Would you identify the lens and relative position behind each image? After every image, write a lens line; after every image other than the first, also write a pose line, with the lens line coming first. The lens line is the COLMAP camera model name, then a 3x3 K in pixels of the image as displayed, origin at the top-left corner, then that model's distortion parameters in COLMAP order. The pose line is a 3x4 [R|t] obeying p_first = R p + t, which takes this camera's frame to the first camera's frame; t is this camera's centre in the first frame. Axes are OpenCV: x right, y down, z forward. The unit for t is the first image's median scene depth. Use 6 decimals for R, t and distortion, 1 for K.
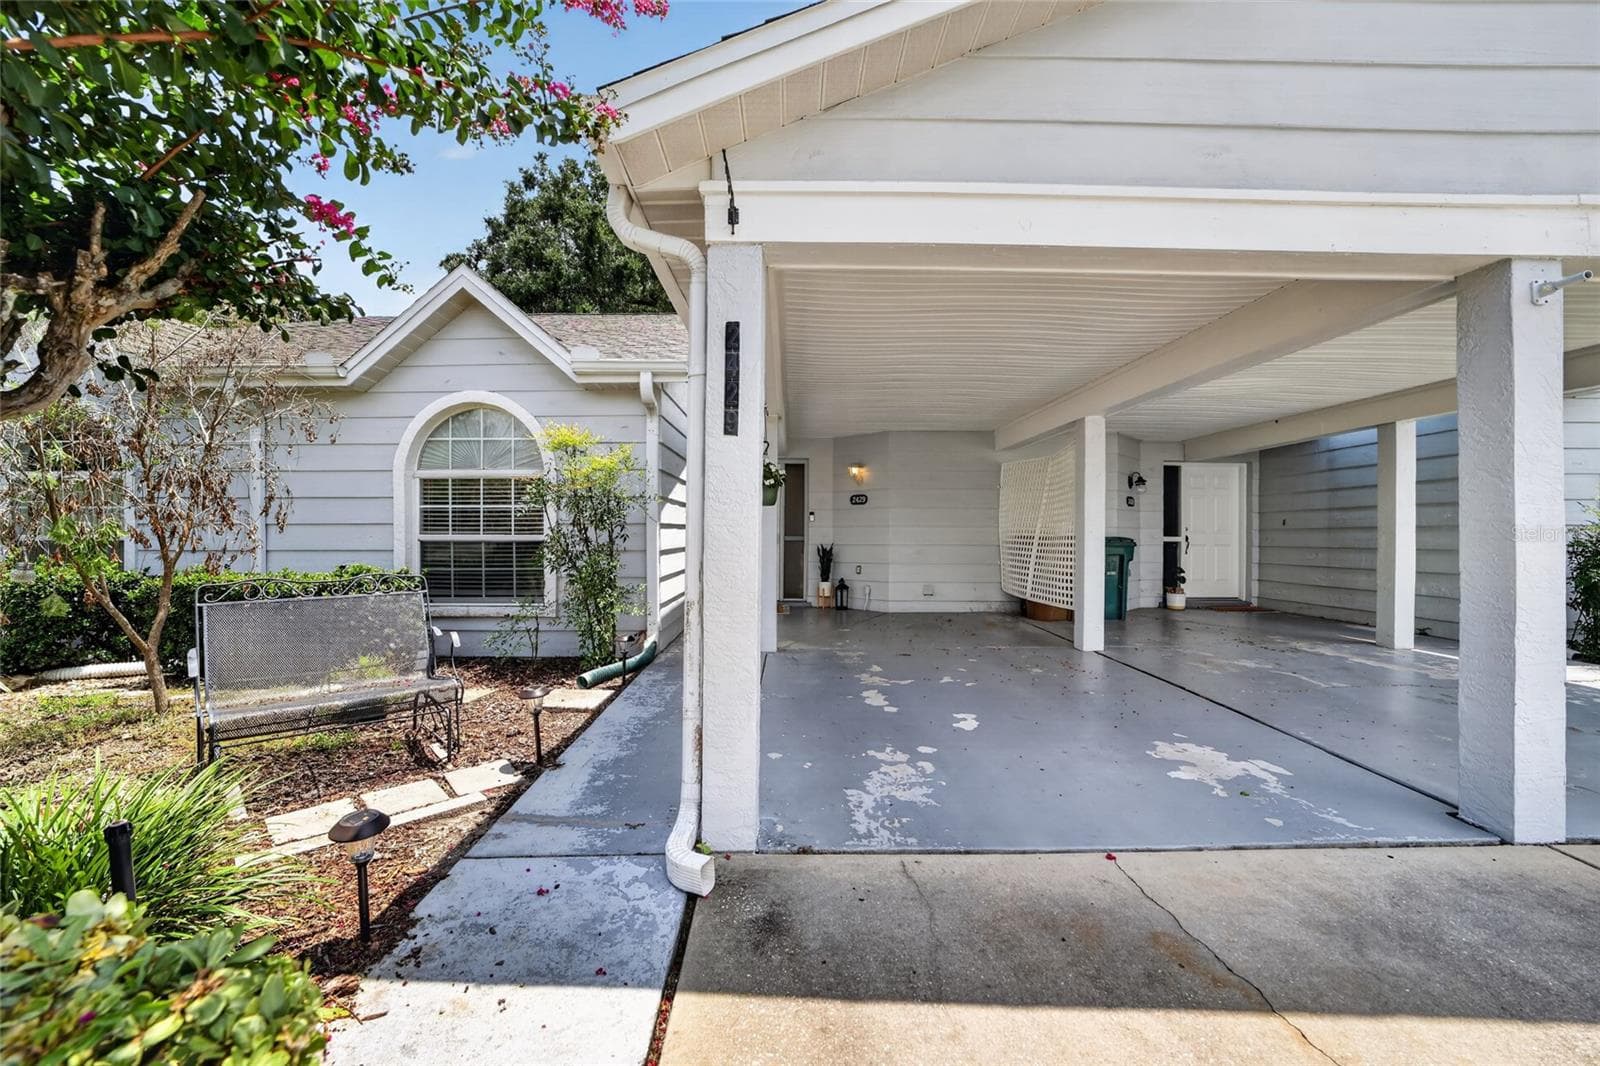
lens RADIAL K [[634.8, 0, 793.5], [0, 634.8, 532.8], [0, 0, 1]] dist [-0.026644, 0.003004]
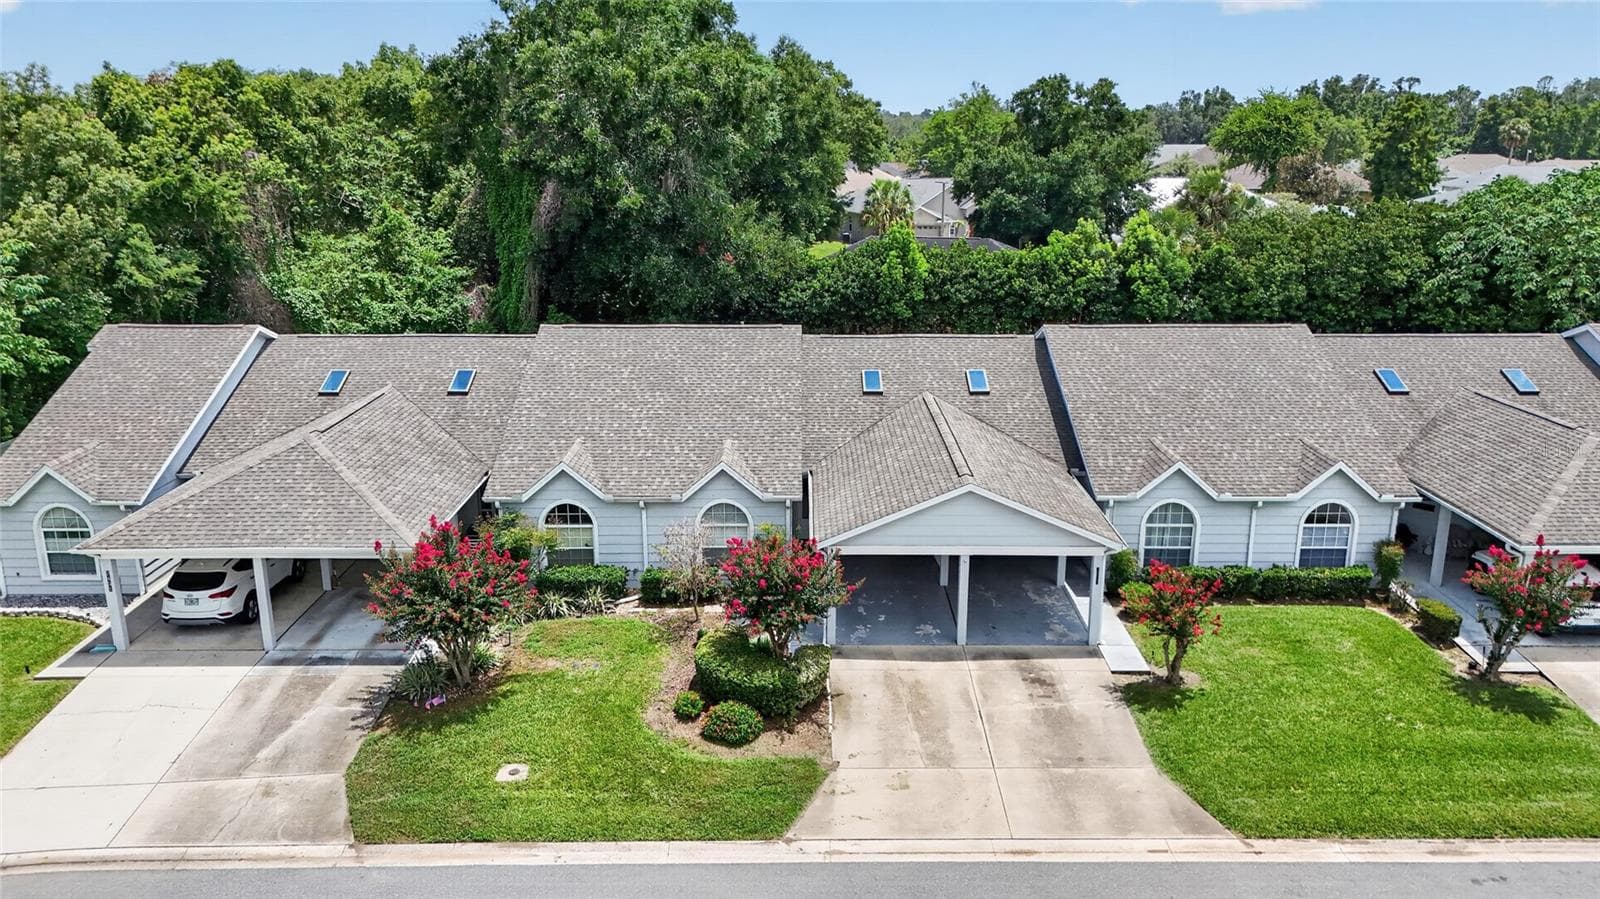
lens RADIAL K [[1196.1, 0, 803.1], [0, 1196.1, 452.6], [0, 0, 1]] dist [0.055050, -0.060535]
pose [[0.999990, -0.003849, -0.002296, -0.092375], [0.004317, 0.964872, 0.262683, -1.180255], [0.001204, -0.262690, 0.964879, -2.626818]]
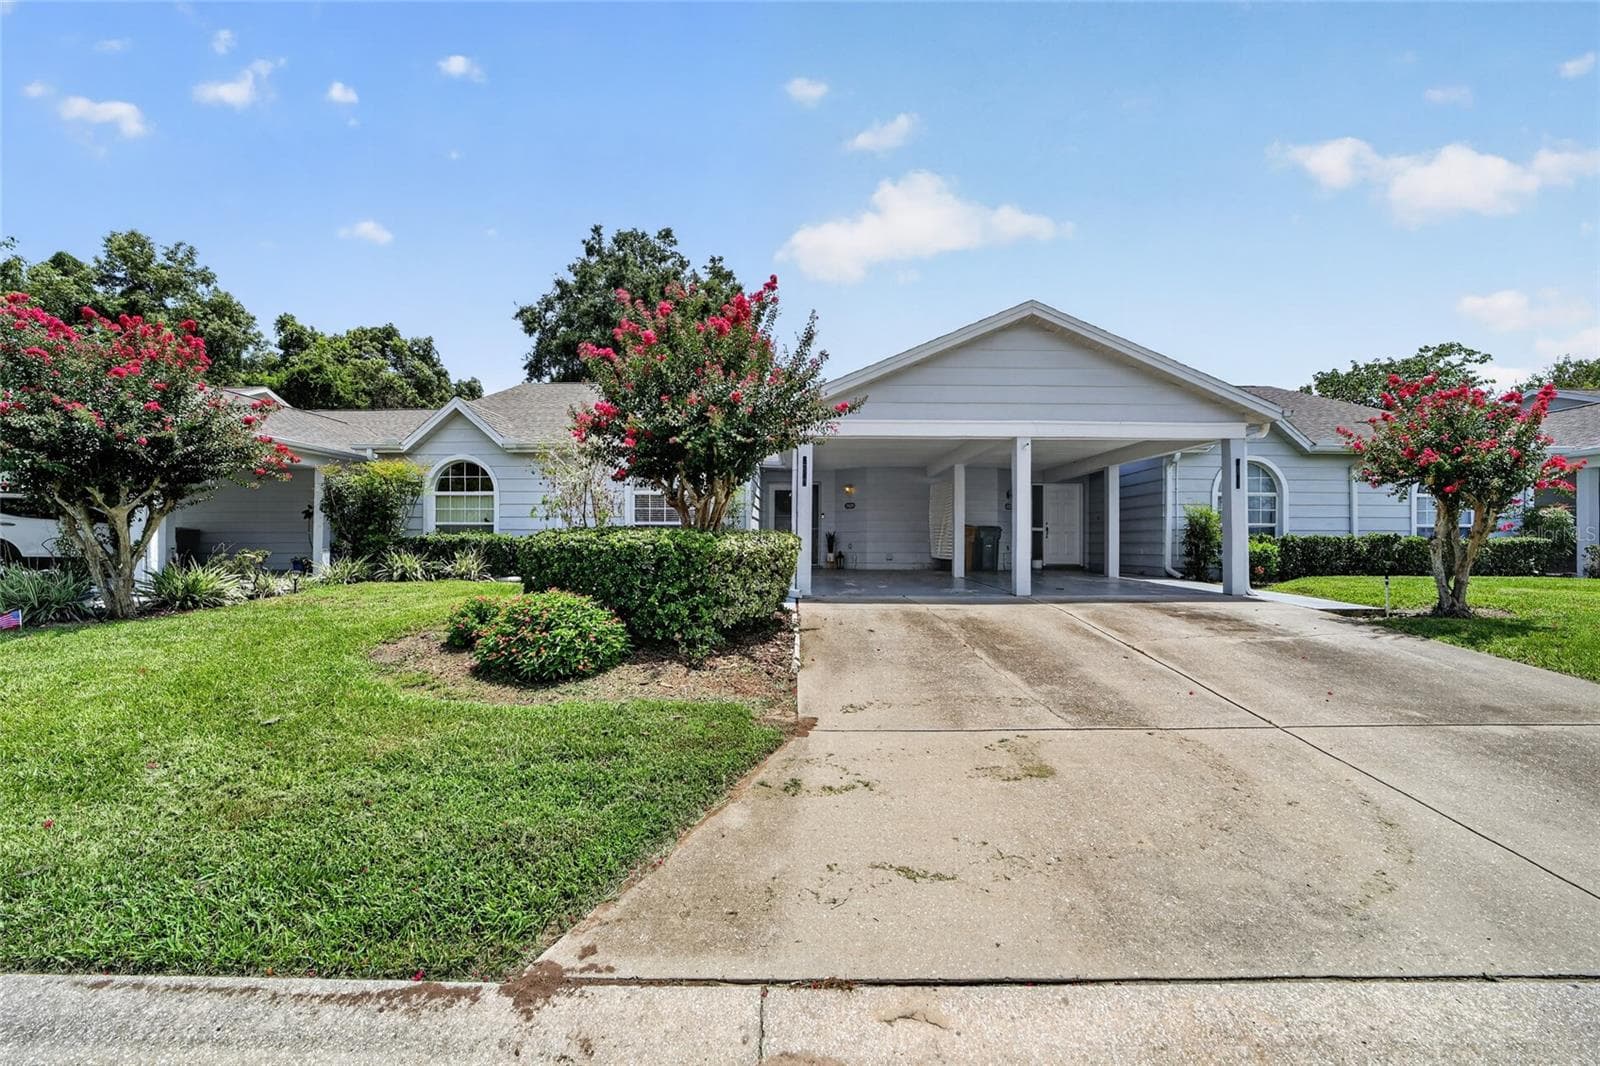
lens RADIAL K [[634.8, 0, 791.9], [0, 634.8, 533.4], [0, 0, 1]] dist [-0.026644, 0.003004]
pose [[0.999922, -0.001544, -0.012389, -0.033602], [0.001384, 0.999915, -0.012929, 0.045283], [0.012408, 0.012911, 0.999840, -0.725017]]
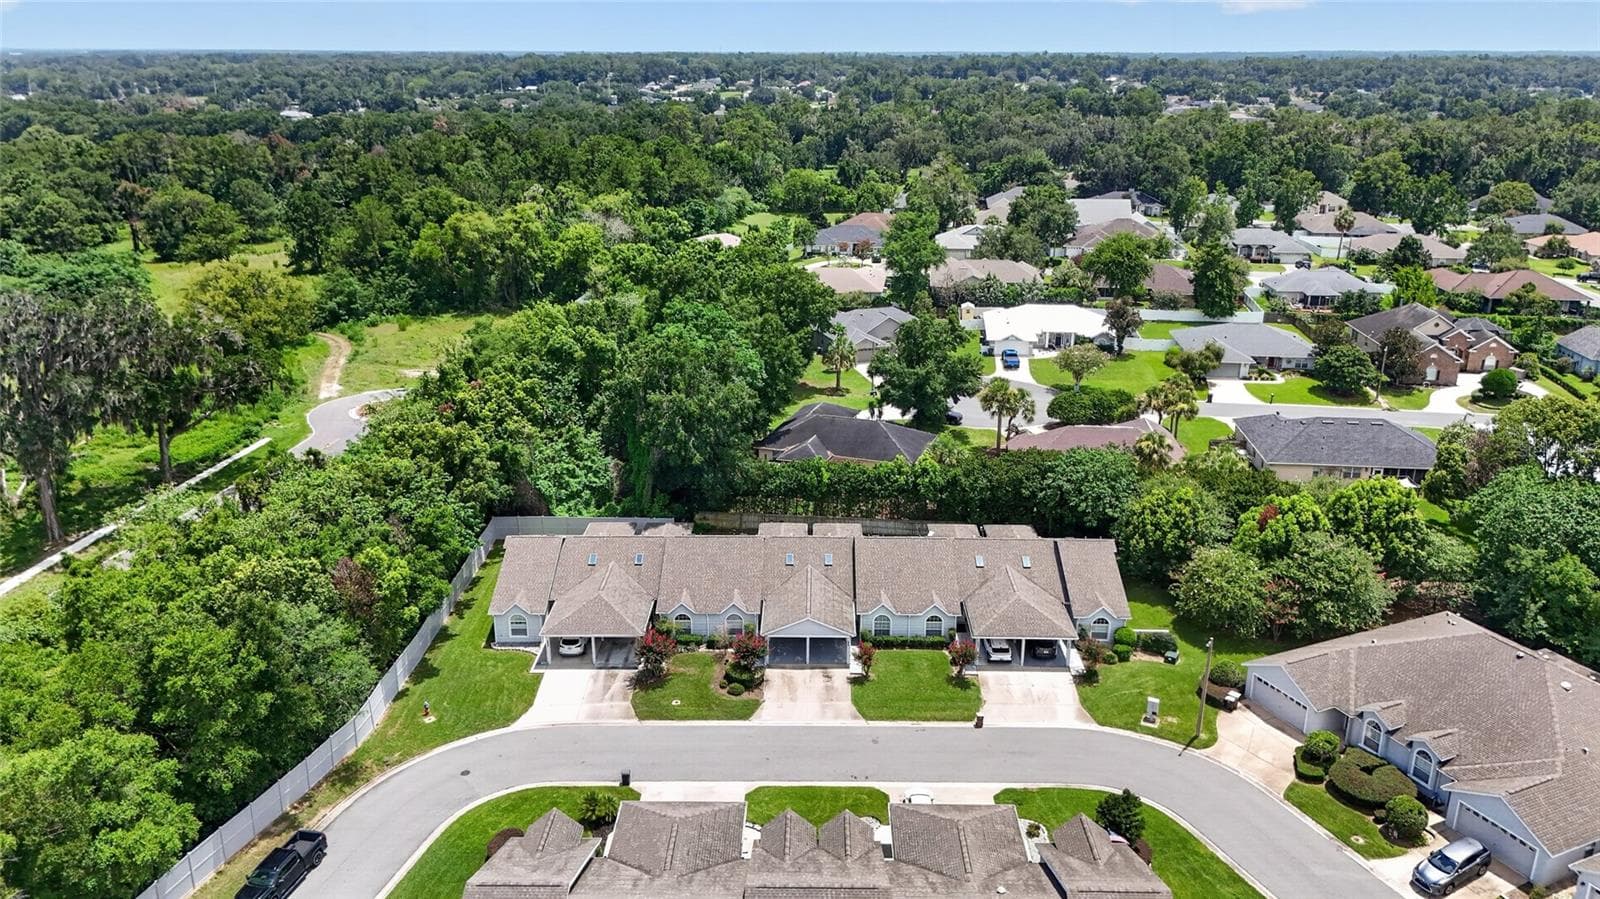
lens RADIAL K [[1196.1, 0, 800.7], [0, 1196.1, 453.8], [0, 0, 1]] dist [0.055050, -0.060535]
pose [[0.999797, 0.000859, -0.020146, 0.457779], [0.005643, 0.947257, 0.320424, -4.796164], [0.019359, -0.320473, 0.947060, -8.749534]]
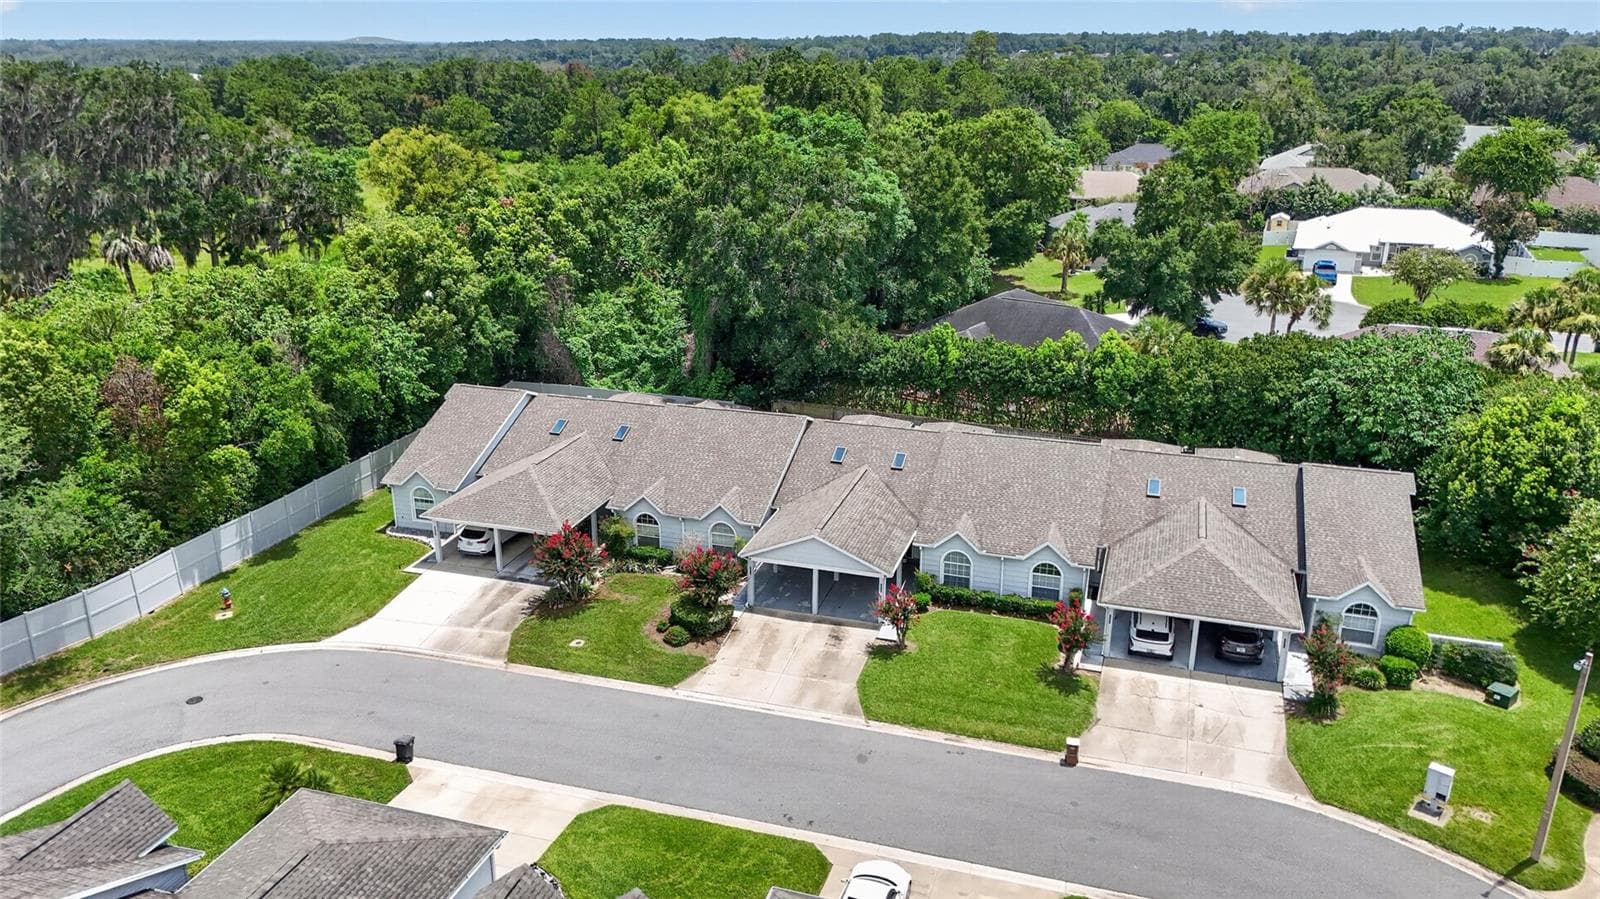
lens RADIAL K [[1196.1, 0, 793.0], [0, 1196.1, 450.9], [0, 0, 1]] dist [0.055050, -0.060535]
pose [[0.951323, 0.093987, -0.293515, 1.907873], [0.005757, 0.946780, 0.321830, -2.598808], [0.308141, -0.307854, 0.900153, -4.956281]]
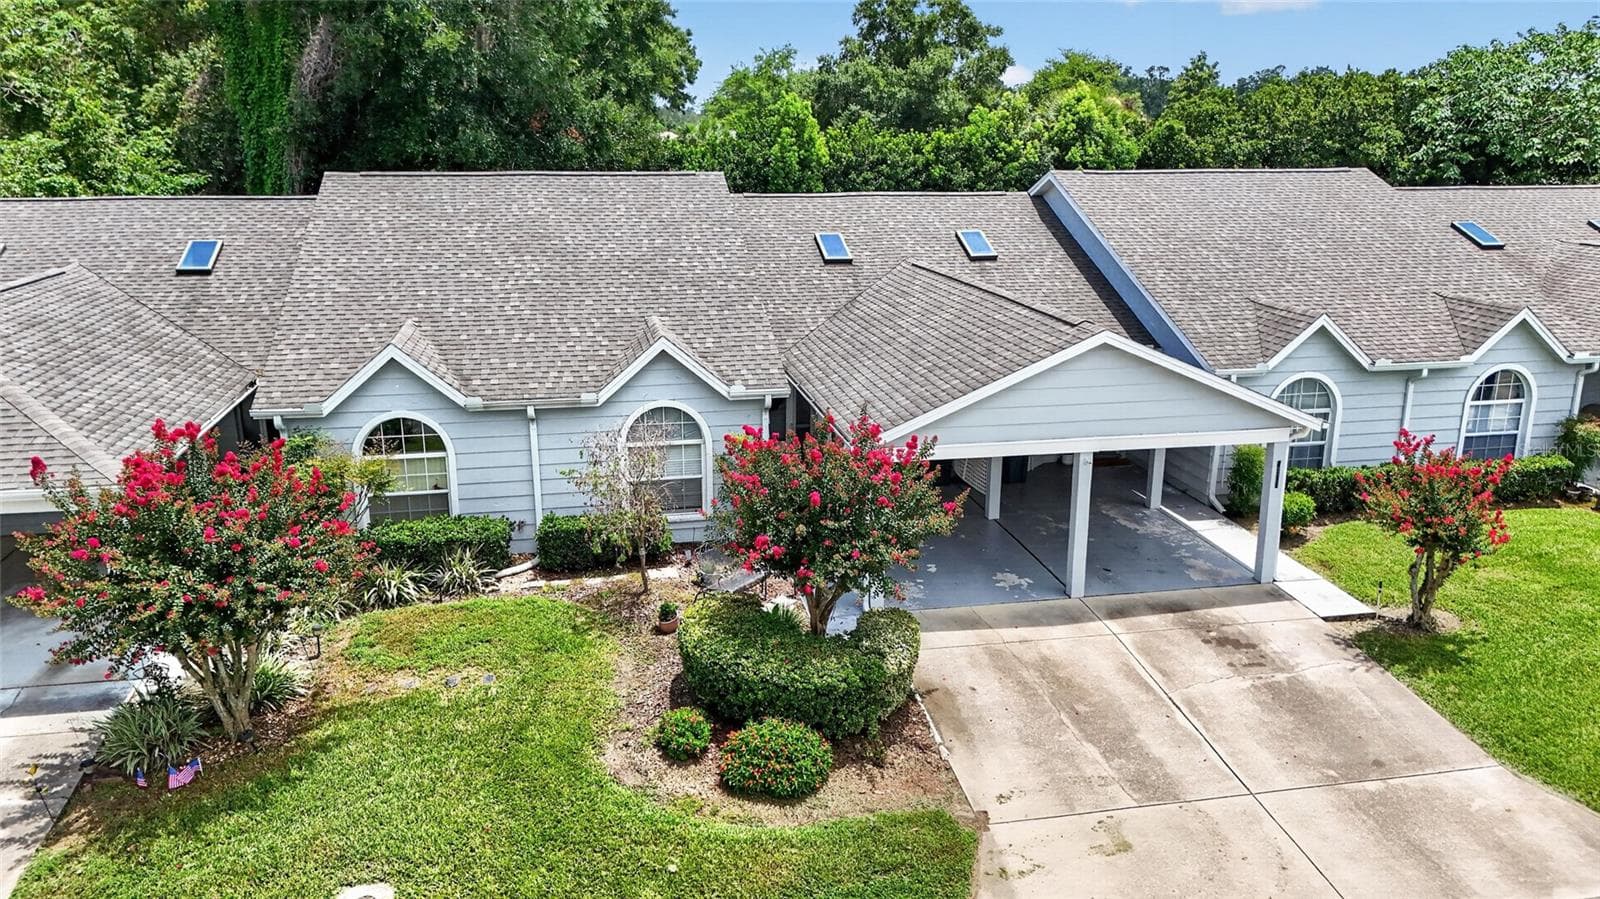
lens RADIAL K [[1196.1, 0, 810.5], [0, 1196.1, 451.7], [0, 0, 1]] dist [0.055050, -0.060535]
pose [[0.980409, -0.052838, 0.189751, -0.483595], [0.001679, 0.965555, 0.260193, -0.620577], [-0.196963, -0.254777, 0.946728, -1.466867]]
